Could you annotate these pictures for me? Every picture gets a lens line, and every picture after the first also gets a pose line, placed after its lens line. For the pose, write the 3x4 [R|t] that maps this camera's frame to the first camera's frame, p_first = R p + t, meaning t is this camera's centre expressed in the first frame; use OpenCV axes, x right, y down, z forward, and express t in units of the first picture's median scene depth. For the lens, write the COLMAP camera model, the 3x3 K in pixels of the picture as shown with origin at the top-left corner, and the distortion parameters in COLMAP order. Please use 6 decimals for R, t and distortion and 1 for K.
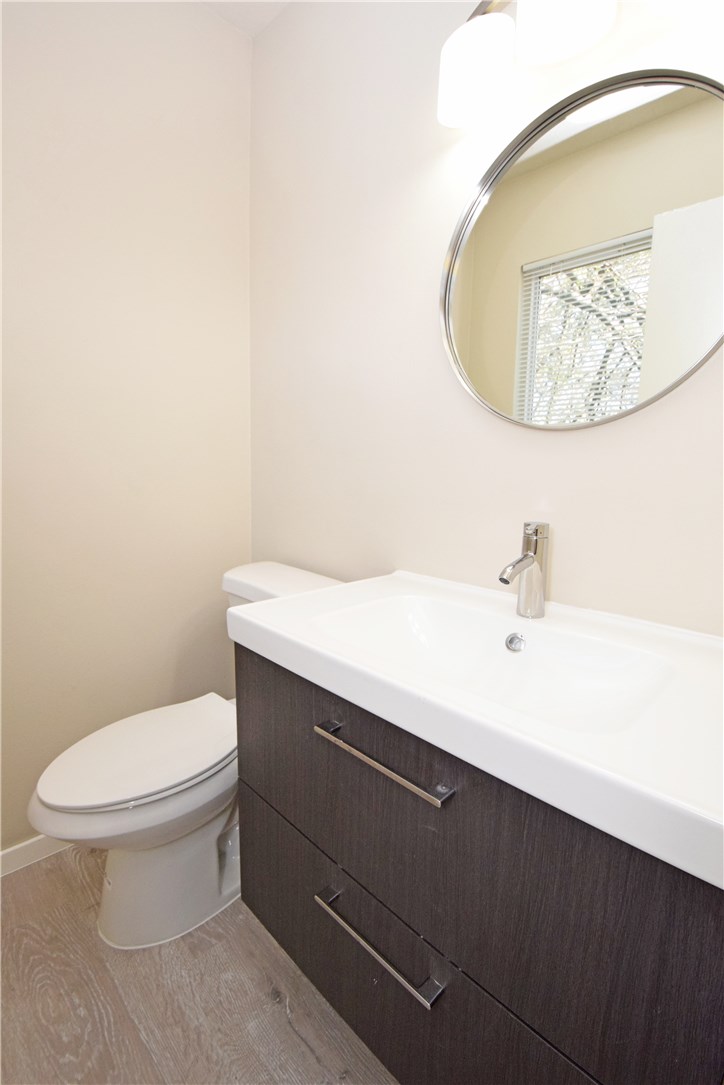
lens RADIAL K [[480.8, 0, 362.0], [0, 480.8, 542.5], [0, 0, 1]] dist [0.000114, -0.013434]
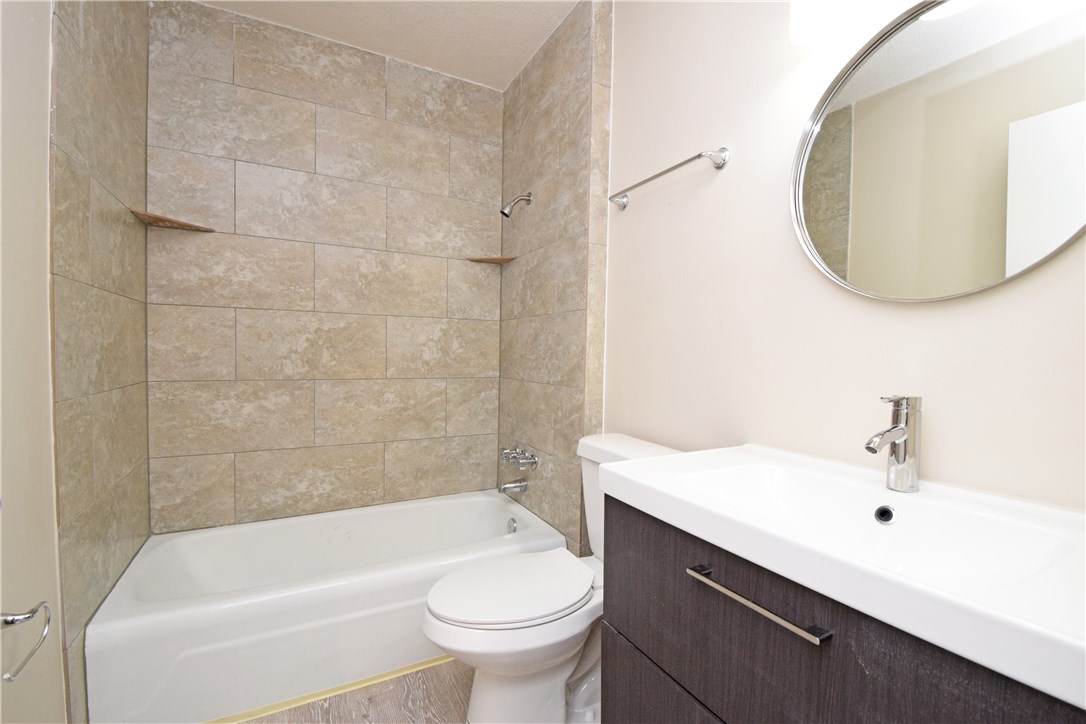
lens RADIAL K [[481.3, 0, 546.5], [0, 481.3, 366.6], [0, 0, 1]] dist [0.000114, -0.013434]
pose [[0.955901, -0.003874, -0.293664, -0.058434], [-0.023240, 0.995780, -0.088784, 0.008034], [0.292768, 0.091694, 0.951777, -0.173315]]
